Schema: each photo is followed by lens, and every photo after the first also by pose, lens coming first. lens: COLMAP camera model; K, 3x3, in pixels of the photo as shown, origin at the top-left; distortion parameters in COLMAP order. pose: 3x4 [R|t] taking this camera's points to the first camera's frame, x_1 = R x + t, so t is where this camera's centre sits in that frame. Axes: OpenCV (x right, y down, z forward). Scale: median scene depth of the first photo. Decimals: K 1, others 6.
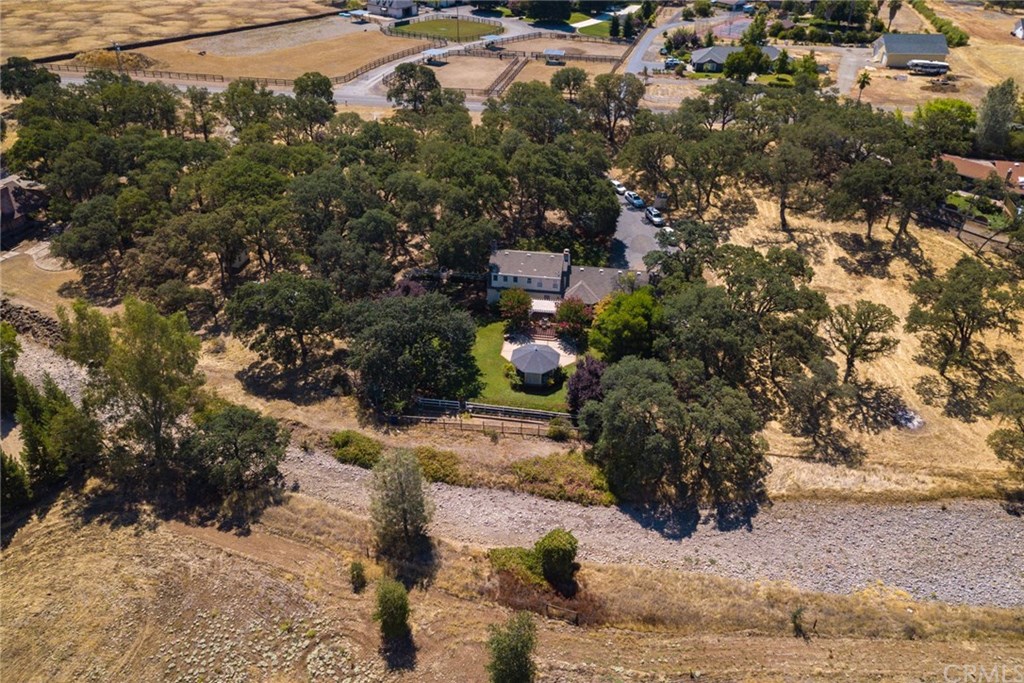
lens RADIAL K [[761.9, 0, 512.9], [0, 761.9, 342.3], [0, 0, 1]] dist [0.022734, 0.003197]
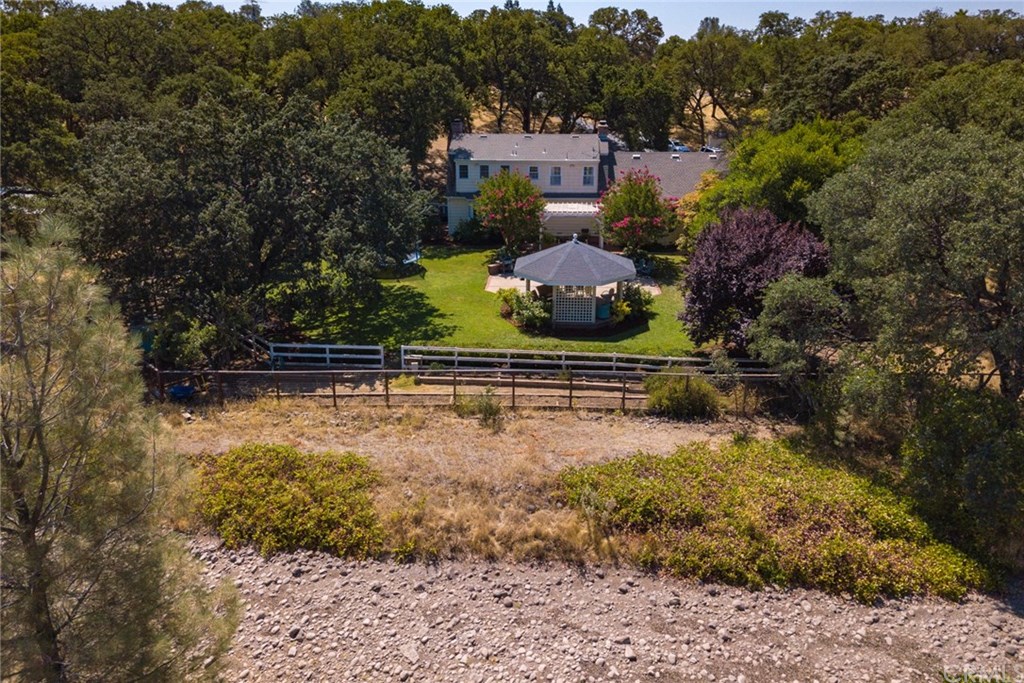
lens RADIAL K [[761.9, 0, 509.4], [0, 761.9, 339.9], [0, 0, 1]] dist [0.022734, 0.003197]
pose [[0.997162, -0.032182, 0.068057, -0.038876], [0.048231, 0.967224, -0.249303, 0.182063], [-0.057804, 0.251878, 0.966031, 0.713276]]
